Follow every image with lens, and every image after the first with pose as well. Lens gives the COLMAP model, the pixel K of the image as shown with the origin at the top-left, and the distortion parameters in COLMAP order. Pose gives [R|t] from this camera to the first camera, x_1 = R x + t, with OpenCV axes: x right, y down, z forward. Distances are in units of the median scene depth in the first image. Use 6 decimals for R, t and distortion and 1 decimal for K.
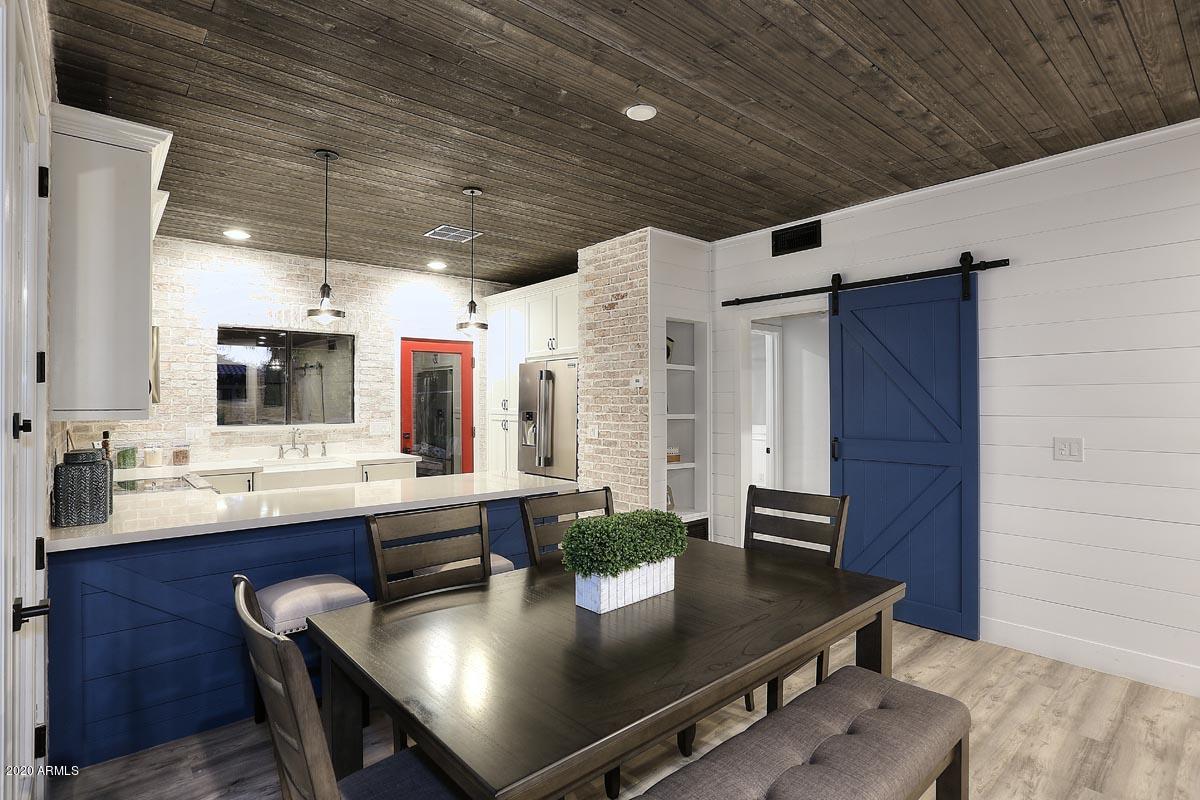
lens RADIAL K [[584.9, 0, 600.0], [0, 584.9, 400.0], [0, 0, 1]] dist [-0.070706, 0.028609]
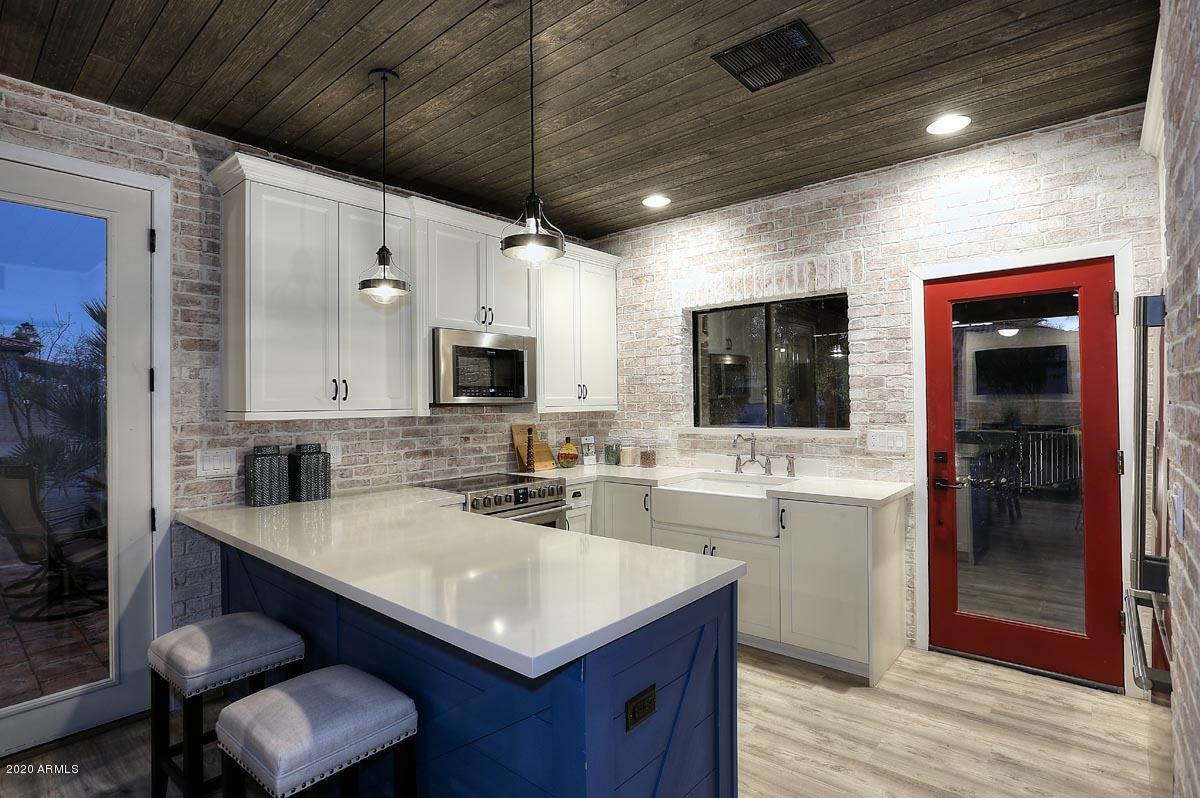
lens RADIAL K [[596.5, 0, 600.0], [0, 596.5, 399.0], [0, 0, 1]] dist [-0.036091, 0.000596]
pose [[0.150166, -0.002318, -0.988658, 0.192278], [0.016550, 0.999863, 0.000169, 0.001128], [0.988522, -0.016388, 0.150184, 0.673830]]
